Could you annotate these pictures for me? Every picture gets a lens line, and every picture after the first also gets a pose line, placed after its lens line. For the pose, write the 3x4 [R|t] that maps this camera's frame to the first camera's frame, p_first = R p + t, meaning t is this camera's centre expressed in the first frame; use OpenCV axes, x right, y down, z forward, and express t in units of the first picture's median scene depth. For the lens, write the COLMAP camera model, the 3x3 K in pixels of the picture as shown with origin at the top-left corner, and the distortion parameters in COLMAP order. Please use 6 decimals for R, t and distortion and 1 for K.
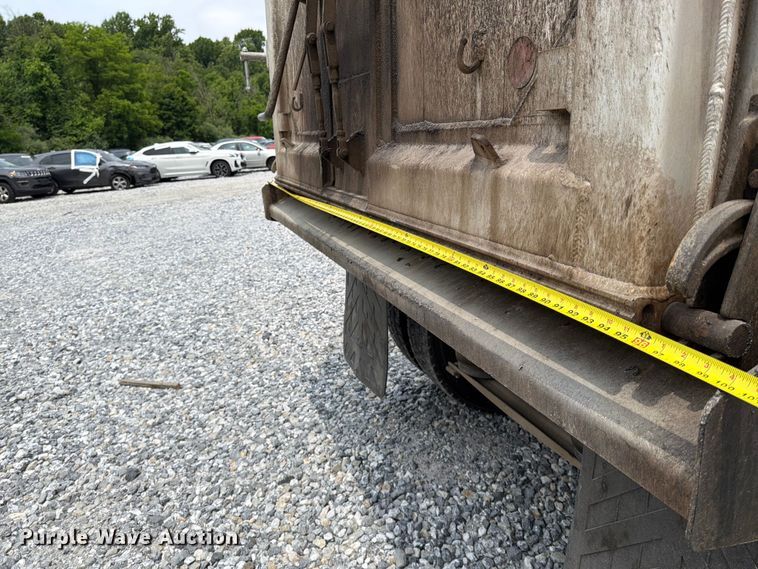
lens RADIAL K [[535.6, 0, 378.7], [0, 535.6, 286.8], [0, 0, 1]] dist [0.038281, -0.052570]
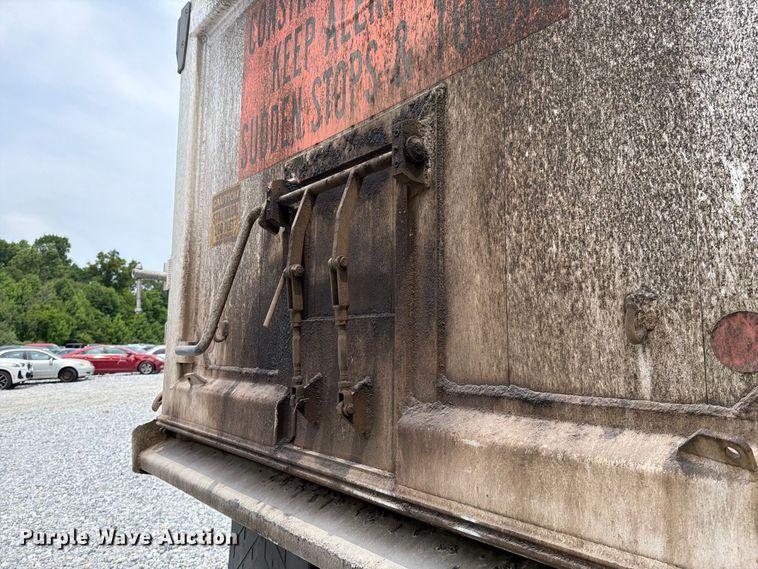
lens RADIAL K [[542.6, 0, 370.5], [0, 542.6, 291.3], [0, 0, 1]] dist [0.009340, -0.006785]
pose [[0.946286, 0.072303, 0.315142, -0.143669], [0.050497, 0.929668, -0.364922, -0.061400], [-0.319362, 0.361234, 0.876081, 0.124746]]
